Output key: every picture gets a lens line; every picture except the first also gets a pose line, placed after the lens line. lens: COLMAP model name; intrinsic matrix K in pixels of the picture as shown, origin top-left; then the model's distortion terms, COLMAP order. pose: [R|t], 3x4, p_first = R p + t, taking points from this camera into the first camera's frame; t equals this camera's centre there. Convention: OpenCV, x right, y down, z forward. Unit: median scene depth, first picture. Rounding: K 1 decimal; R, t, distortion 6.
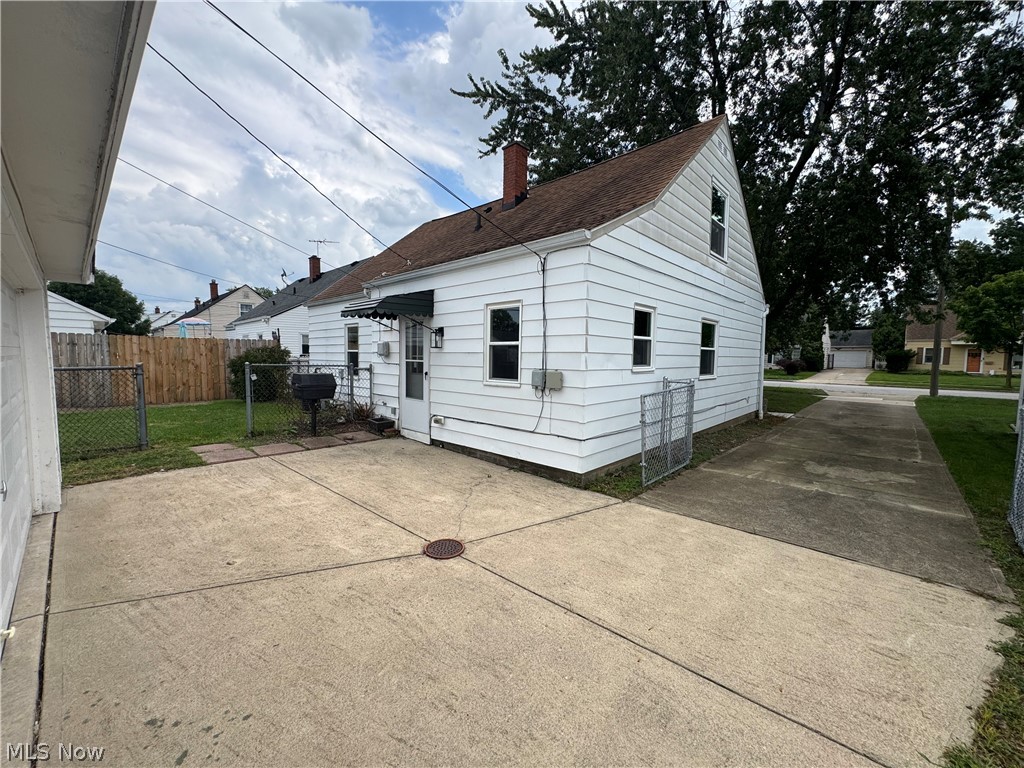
lens RADIAL K [[408.1, 0, 511.6], [0, 408.1, 383.9], [0, 0, 1]] dist [-0.002042, 0.000248]
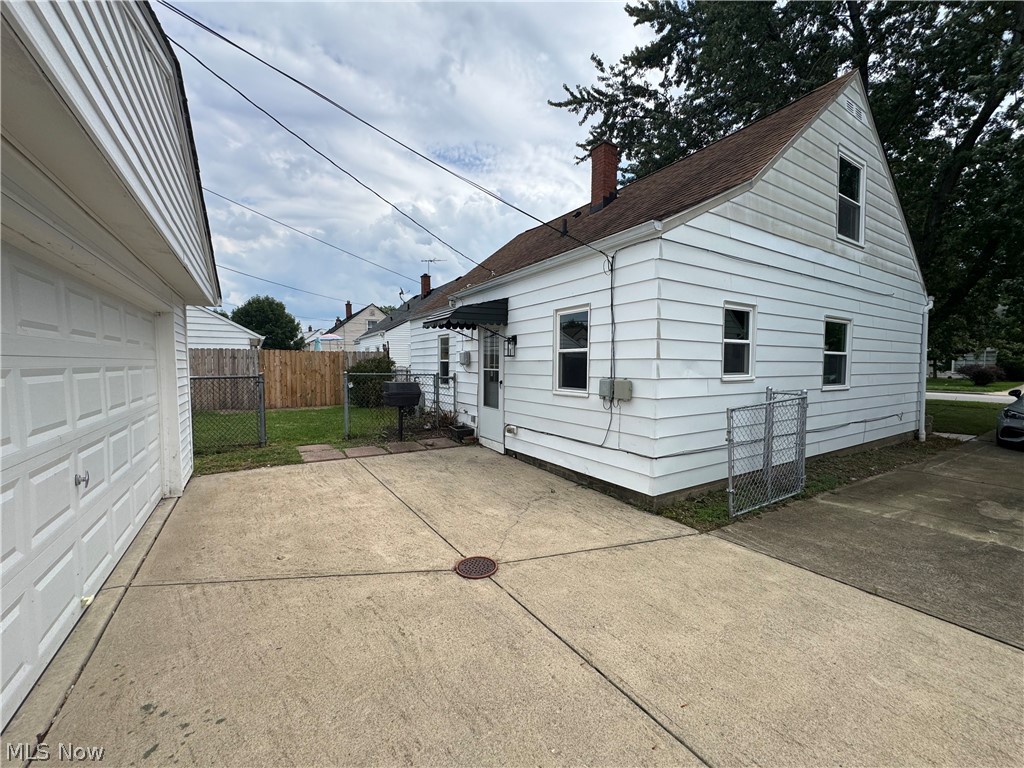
lens RADIAL K [[408.1, 0, 511.6], [0, 408.1, 383.9], [0, 0, 1]] dist [-0.002042, 0.000248]
pose [[0.966152, 0.003747, -0.257945, 0.095268], [-0.009610, 0.999723, -0.021471, -0.000639], [0.257794, 0.023223, 0.965921, 0.060049]]
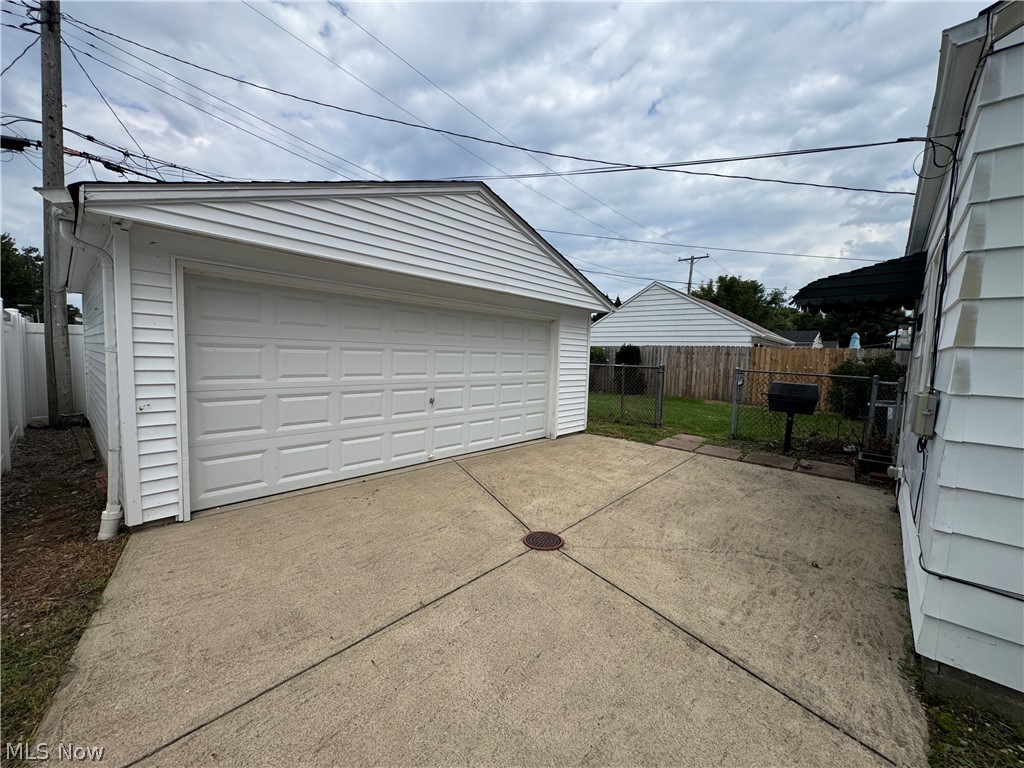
lens RADIAL K [[408.1, 0, 511.6], [0, 408.1, 383.9], [0, 0, 1]] dist [-0.002042, 0.000248]
pose [[0.015178, 0.064626, -0.997794, 0.500115], [-0.102769, 0.992725, 0.062734, -0.022545], [0.994589, 0.101590, 0.021709, 0.526275]]
